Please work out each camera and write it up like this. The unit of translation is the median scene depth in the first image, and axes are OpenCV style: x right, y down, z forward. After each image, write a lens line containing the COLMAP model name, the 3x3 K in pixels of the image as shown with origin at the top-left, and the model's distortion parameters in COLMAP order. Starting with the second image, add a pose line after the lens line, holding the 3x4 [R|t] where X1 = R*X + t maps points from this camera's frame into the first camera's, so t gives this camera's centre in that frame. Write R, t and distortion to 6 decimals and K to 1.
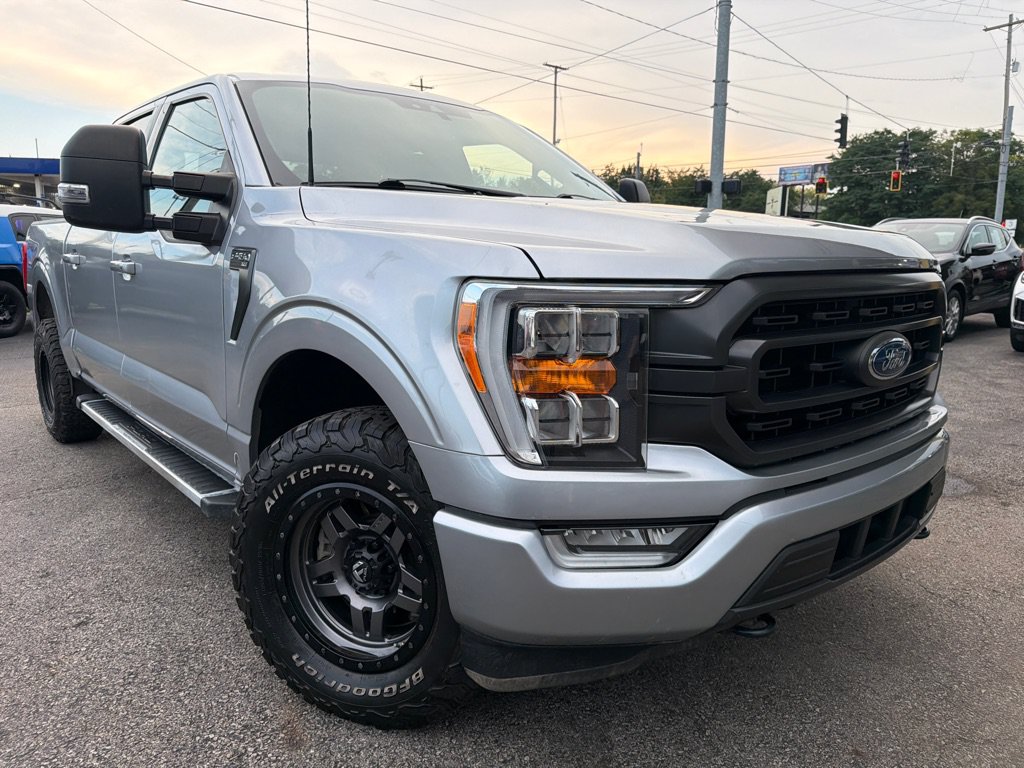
lens RADIAL K [[729.7, 0, 512.1], [0, 729.7, 381.9], [0, 0, 1]] dist [0.006493, -0.012598]
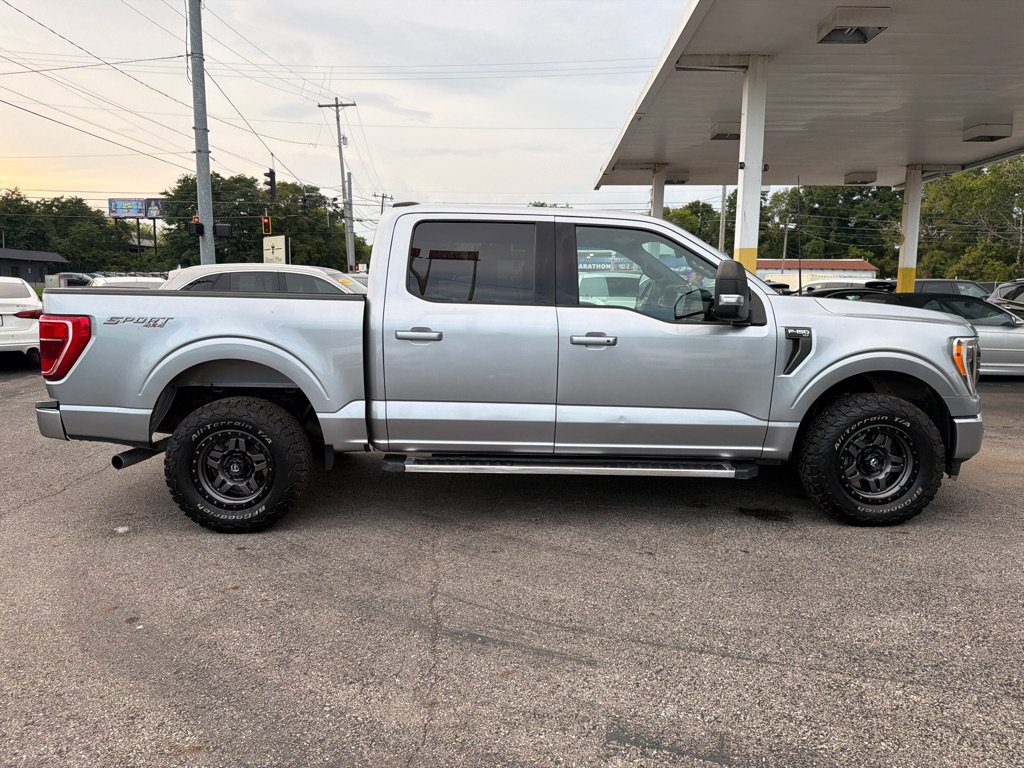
lens RADIAL K [[720.2, 0, 509.9], [0, 720.2, 381.0], [0, 0, 1]] dist [0.071450, -0.097896]
pose [[0.644973, -0.098063, 0.757888, -1.920813], [0.131822, 0.991143, 0.016062, -0.138676], [-0.752750, 0.089546, 0.652187, 0.247064]]
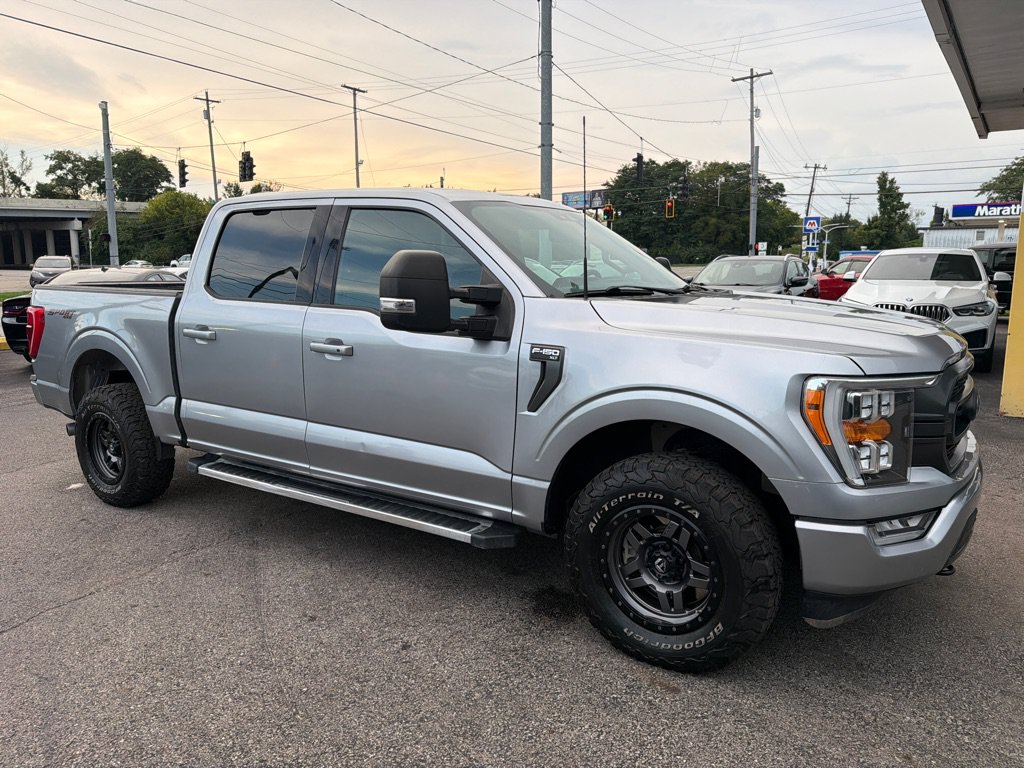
lens RADIAL K [[719.1, 0, 517.9], [0, 719.1, 377.3], [0, 0, 1]] dist [0.079049, -0.112105]
pose [[0.958539, -0.051620, 0.280248, -0.644473], [0.059185, 0.998074, -0.018592, -0.080894], [-0.278748, 0.034408, 0.959748, -0.225552]]
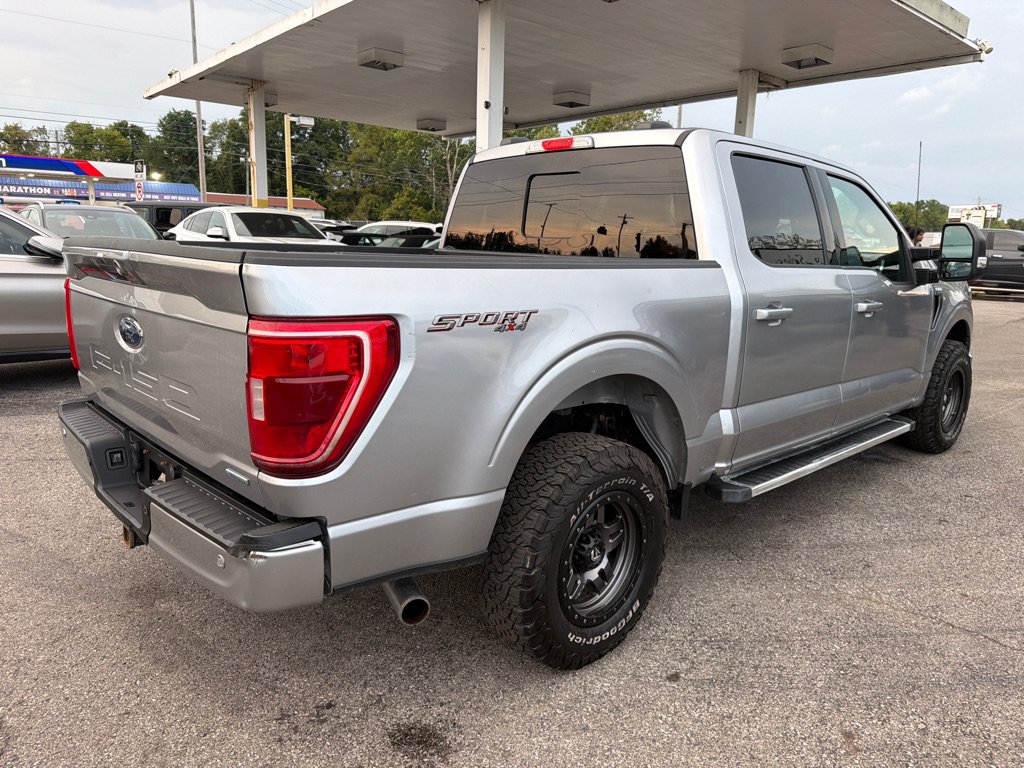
lens RADIAL K [[723.1, 0, 514.7], [0, 723.1, 381.4], [0, 0, 1]] dist [0.039924, -0.057067]
pose [[-0.049486, -0.205448, 0.977416, -1.996480], [0.149895, 0.966004, 0.210638, -0.443140], [-0.987463, 0.156933, -0.017009, 1.862565]]
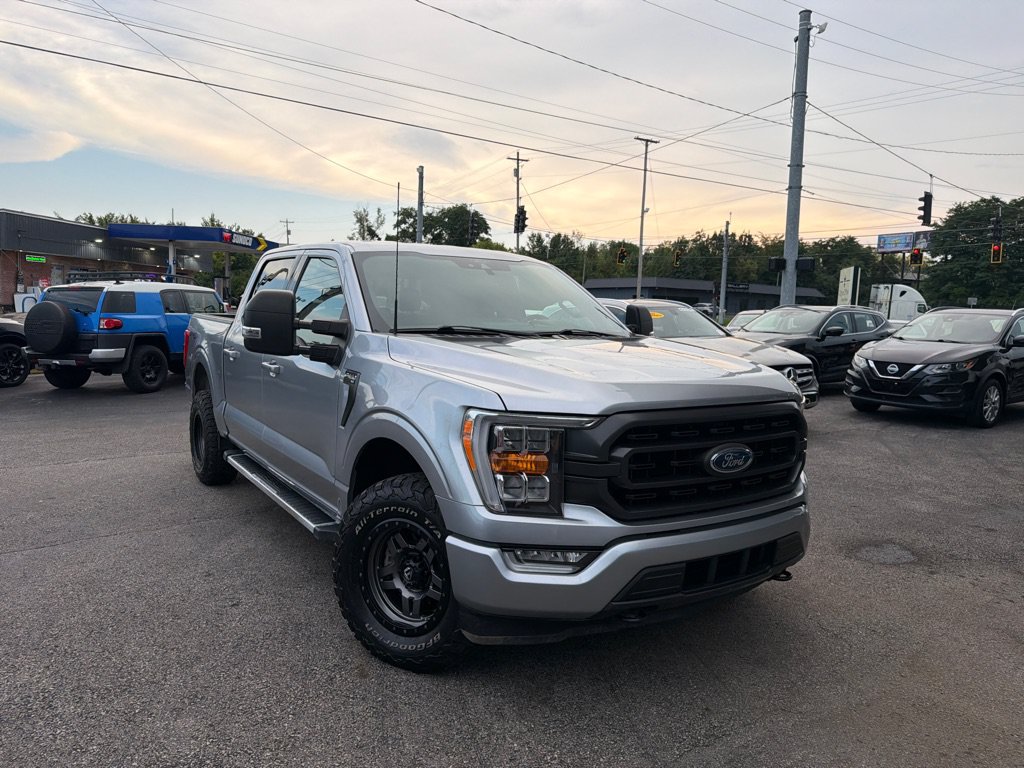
lens RADIAL K [[724.6, 0, 512.8], [0, 724.6, 381.0], [0, 0, 1]] dist [0.038482, -0.046316]
pose [[0.992305, 0.031242, -0.119811, 0.145708], [-0.040879, 0.996048, -0.078846, -0.038041], [0.116874, 0.083137, 0.989661, -0.441210]]
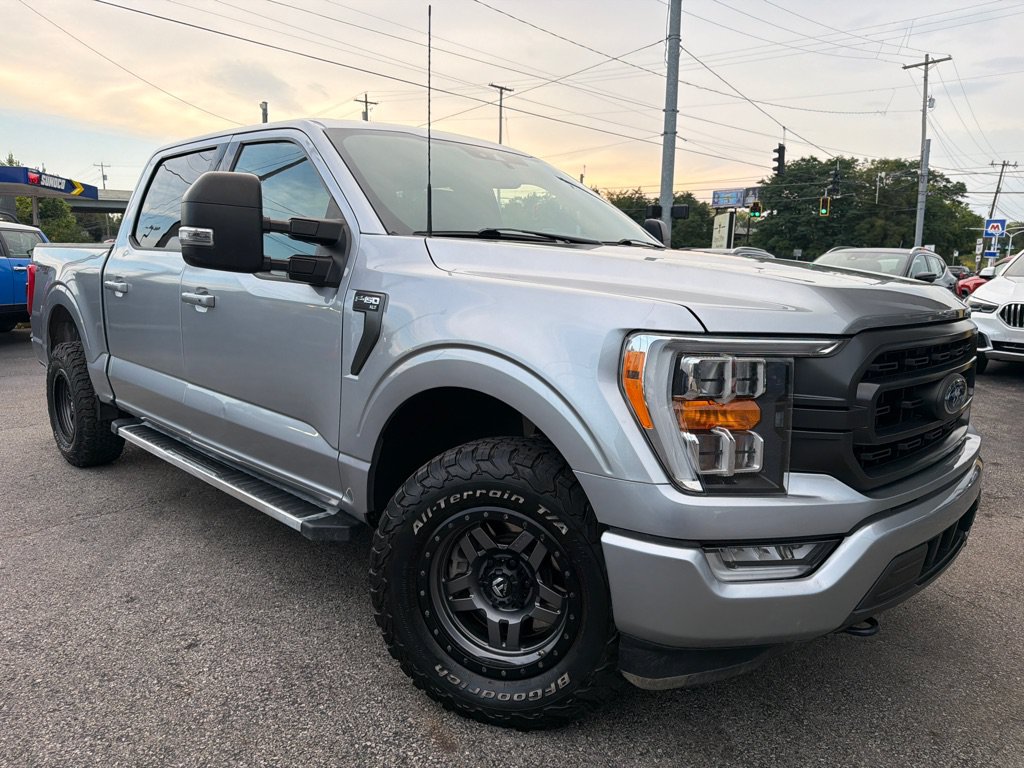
lens RADIAL K [[723.1, 0, 514.7], [0, 723.1, 381.4], [0, 0, 1]] dist [0.039924, -0.057067]
pose [[0.996323, 0.000789, 0.085667, -0.193685], [0.001009, 0.999780, -0.020933, -0.020657], [-0.085665, 0.020942, 0.996104, -0.073300]]
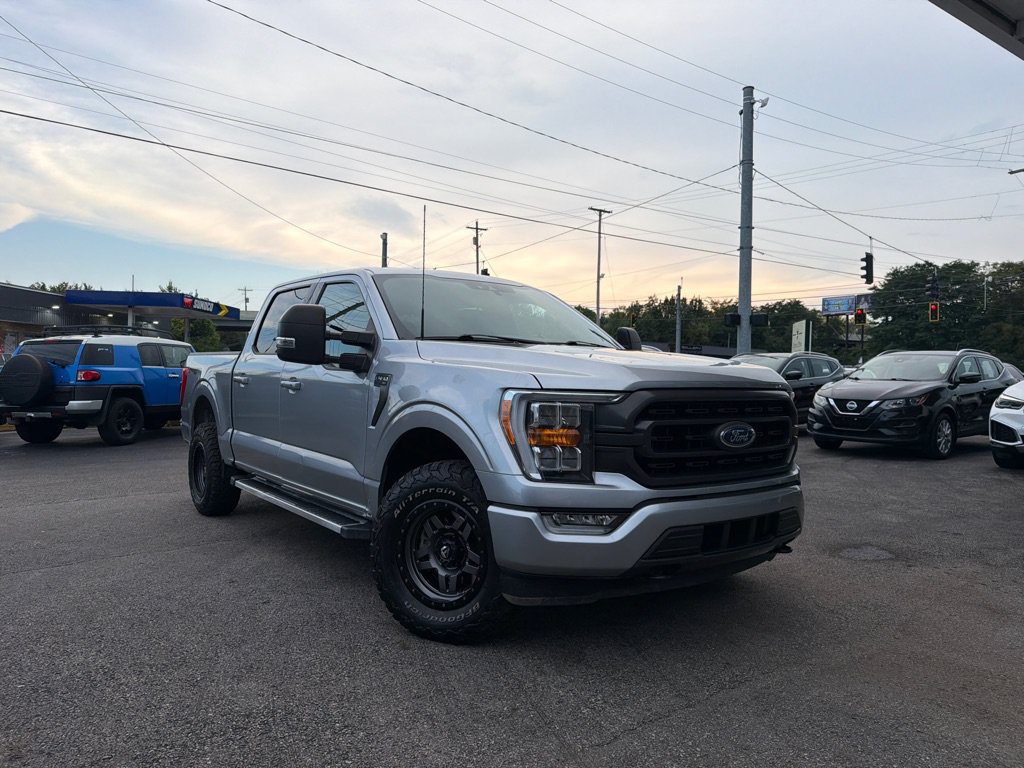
lens RADIAL K [[720.2, 0, 509.9], [0, 720.2, 381.0], [0, 0, 1]] dist [0.071450, -0.097896]
pose [[0.997591, 0.007094, -0.069002, 0.048206], [-0.018744, 0.985318, -0.169696, 0.099859], [0.066785, 0.170581, 0.983078, -0.552881]]
